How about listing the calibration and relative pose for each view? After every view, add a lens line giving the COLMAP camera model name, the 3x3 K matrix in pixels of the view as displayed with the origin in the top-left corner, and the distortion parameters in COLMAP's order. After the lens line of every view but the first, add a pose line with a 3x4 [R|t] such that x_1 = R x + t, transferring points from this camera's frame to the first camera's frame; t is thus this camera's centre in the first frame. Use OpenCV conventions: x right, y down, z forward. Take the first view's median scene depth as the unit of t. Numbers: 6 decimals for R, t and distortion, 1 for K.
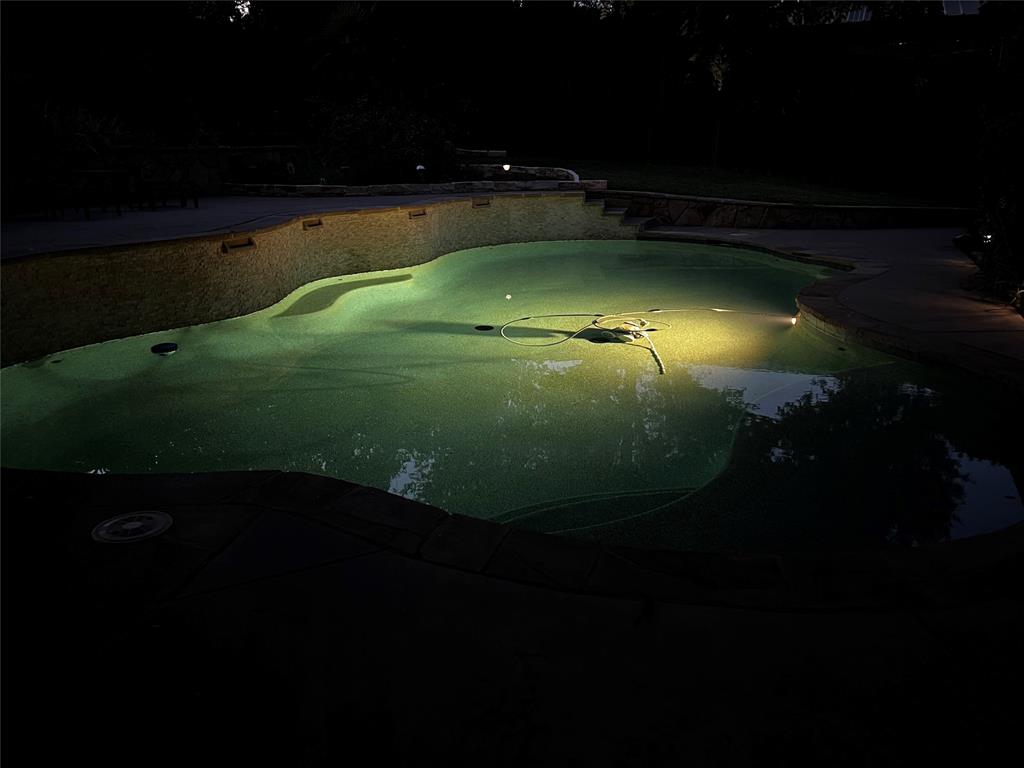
lens RADIAL K [[791.4, 0, 510.4], [0, 791.4, 367.9], [0, 0, 1]] dist [0.085694, -0.086172]
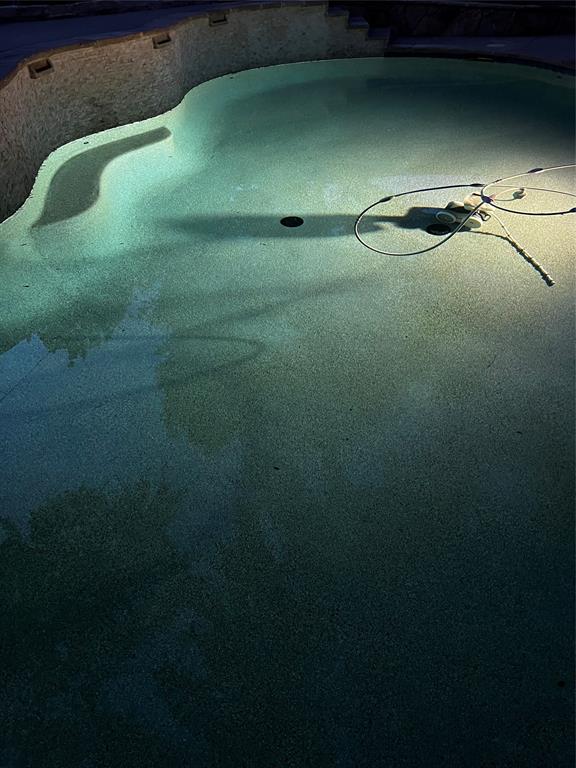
lens RADIAL K [[601.9, 0, 285.9], [0, 601.9, 389.4], [0, 0, 1]] dist [0.000115, -0.006889]
pose [[0.980886, -0.136085, 0.139082, -0.110814], [0.078484, 0.930737, 0.357169, -0.065213], [-0.178054, -0.339427, 0.923627, 0.267617]]
